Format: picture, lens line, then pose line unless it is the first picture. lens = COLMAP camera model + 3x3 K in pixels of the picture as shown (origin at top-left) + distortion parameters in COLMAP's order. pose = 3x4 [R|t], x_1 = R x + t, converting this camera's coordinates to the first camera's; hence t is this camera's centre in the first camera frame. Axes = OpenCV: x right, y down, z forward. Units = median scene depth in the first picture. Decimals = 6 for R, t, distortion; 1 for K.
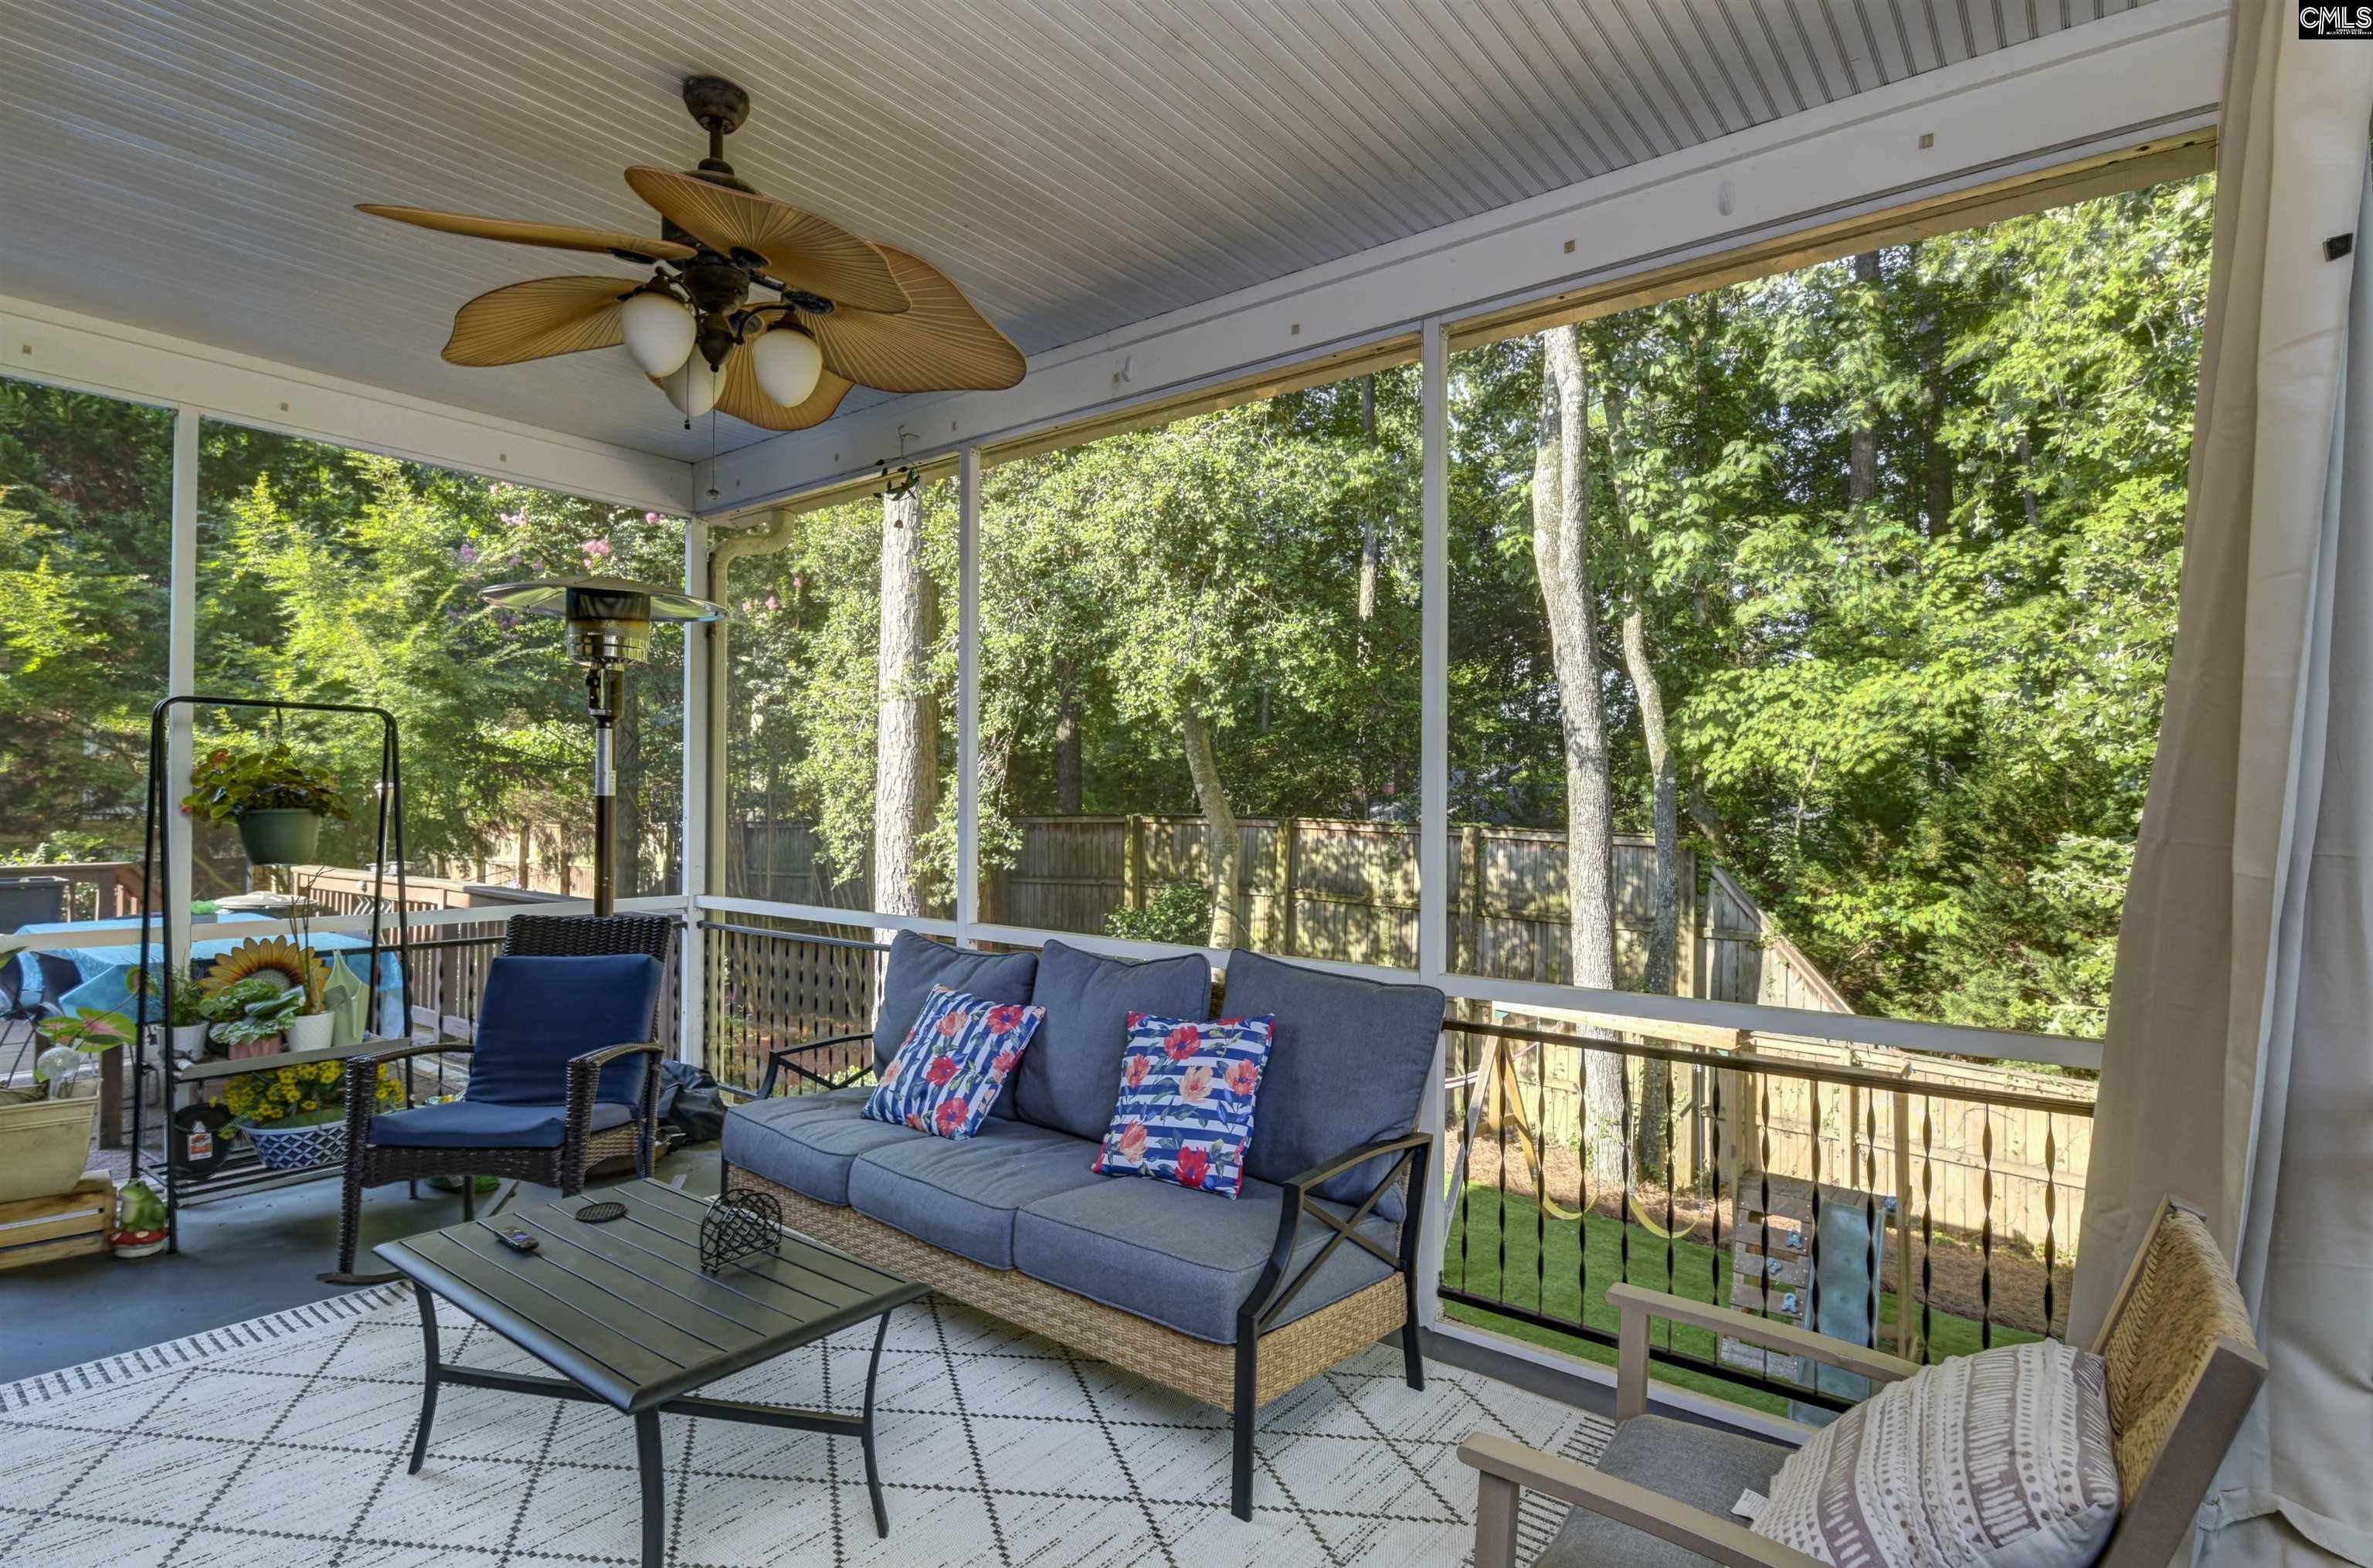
lens RADIAL K [[1193.7, 0, 1186.5], [0, 1193.7, 784.0], [0, 0, 1]] dist [-0.000270, 0.000005]
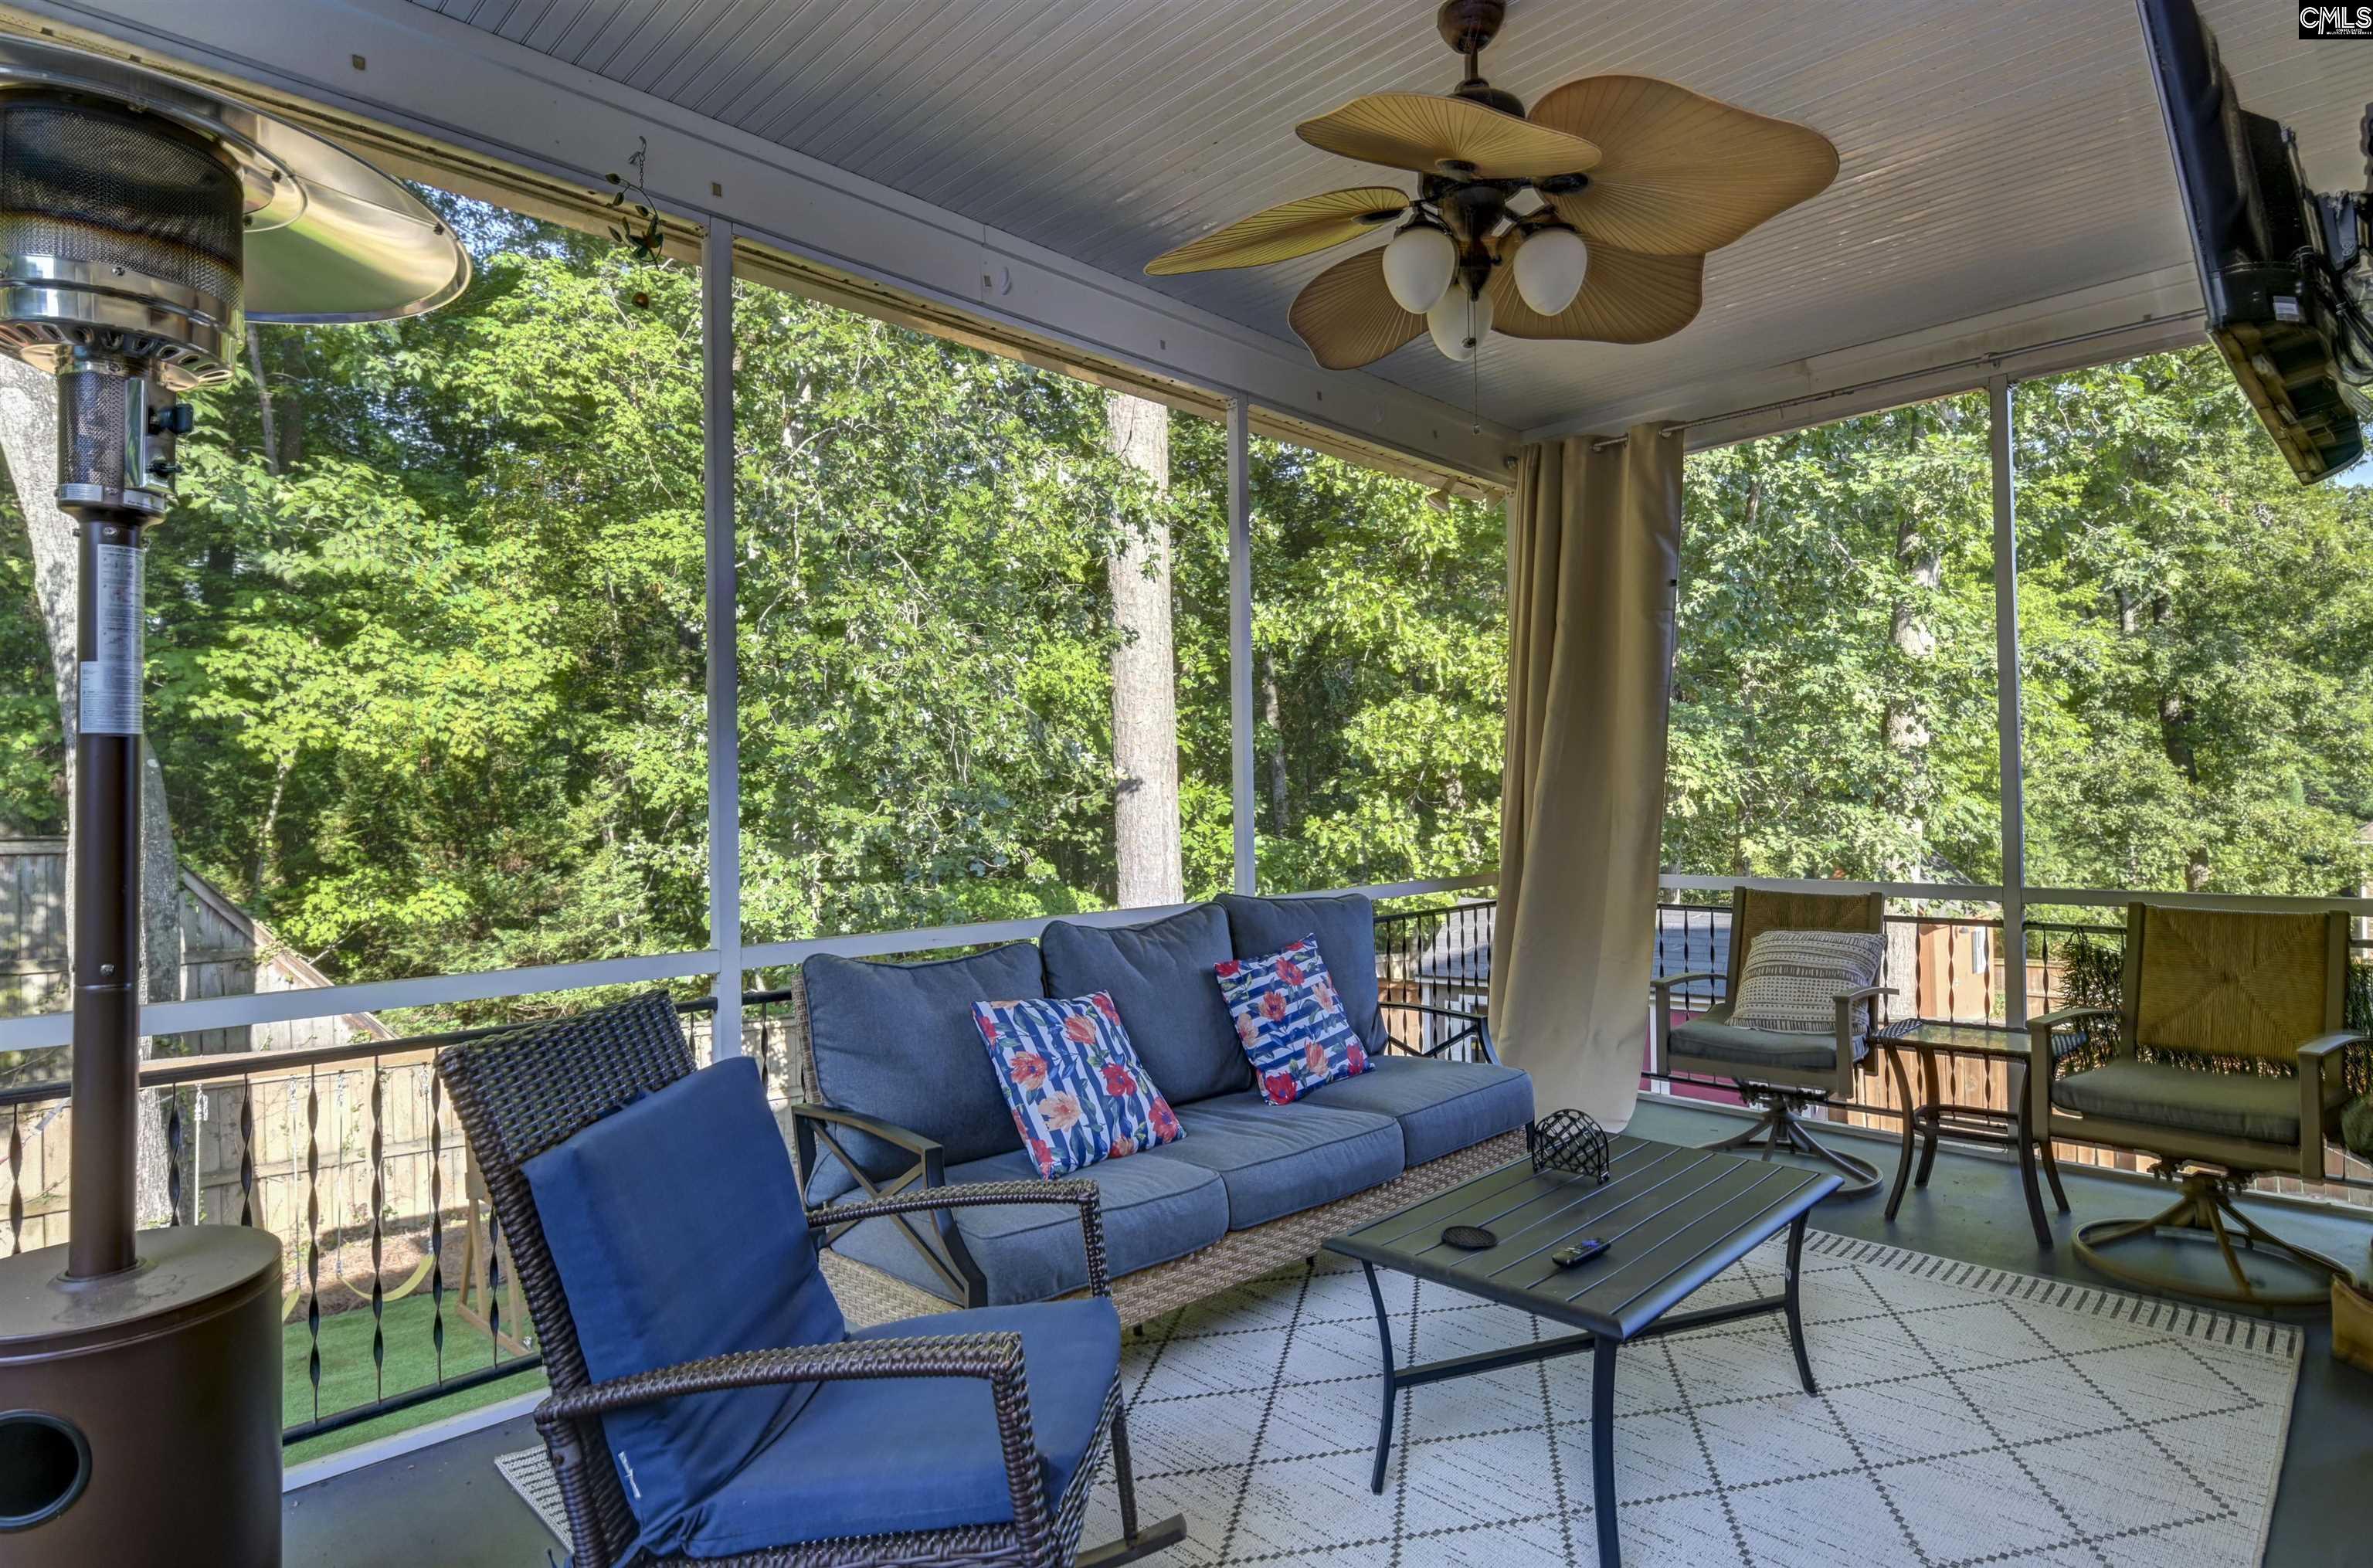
lens RADIAL K [[1242.4, 0, 1186.5], [0, 1242.4, 784.0], [0, 0, 1]] dist [-0.001562, -0.000174]
pose [[0.113629, -0.004640, 0.993512, -0.333766], [0.001742, 0.999988, 0.004471, 0.008002], [-0.993522, 0.001222, 0.113635, 0.265217]]
